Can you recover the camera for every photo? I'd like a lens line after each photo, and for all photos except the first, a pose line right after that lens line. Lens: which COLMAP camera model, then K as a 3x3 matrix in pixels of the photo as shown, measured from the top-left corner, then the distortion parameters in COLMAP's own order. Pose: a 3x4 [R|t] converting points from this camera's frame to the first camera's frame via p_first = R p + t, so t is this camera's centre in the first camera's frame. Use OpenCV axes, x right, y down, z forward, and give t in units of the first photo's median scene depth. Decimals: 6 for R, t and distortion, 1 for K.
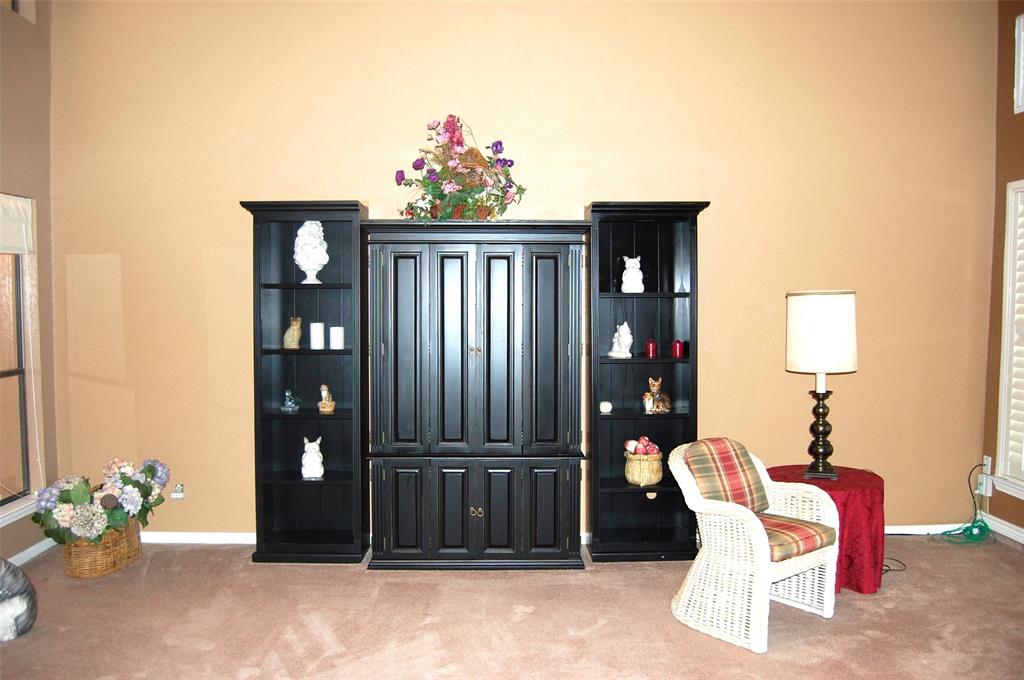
lens RADIAL K [[799.5, 0, 503.4], [0, 799.5, 338.8], [0, 0, 1]] dist [-0.099984, 0.045494]
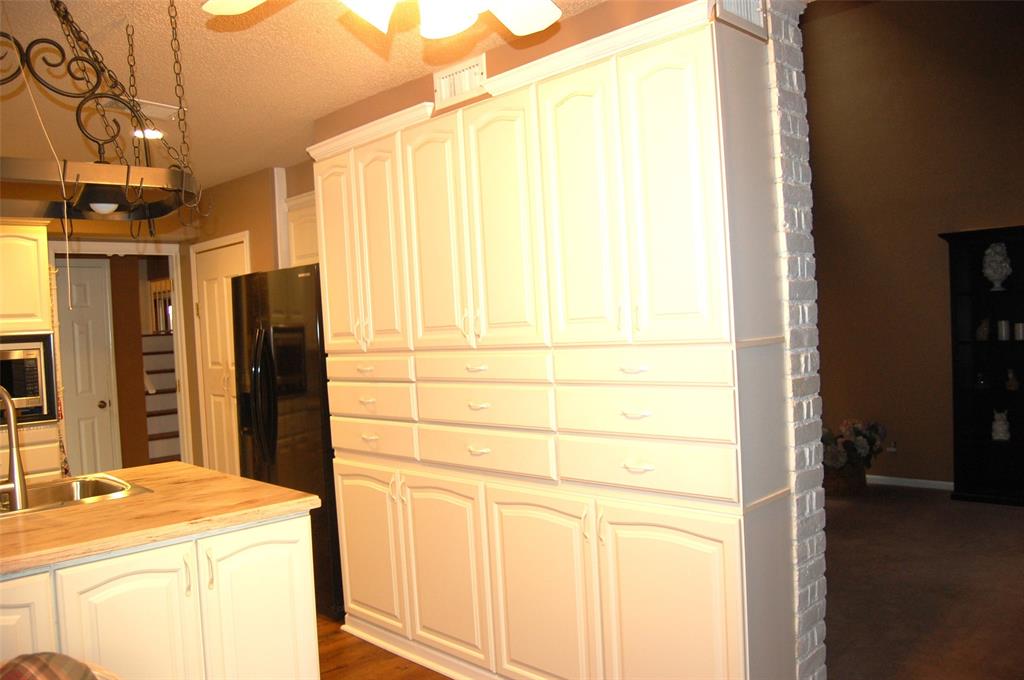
lens RADIAL K [[799.5, 0, 503.4], [0, 799.5, 338.8], [0, 0, 1]] dist [-0.099984, 0.045494]
pose [[0.685025, -0.016750, -0.728327, 0.128146], [0.014281, 0.999852, -0.009562, 0.010392], [0.728379, -0.003851, 0.685163, -0.472152]]
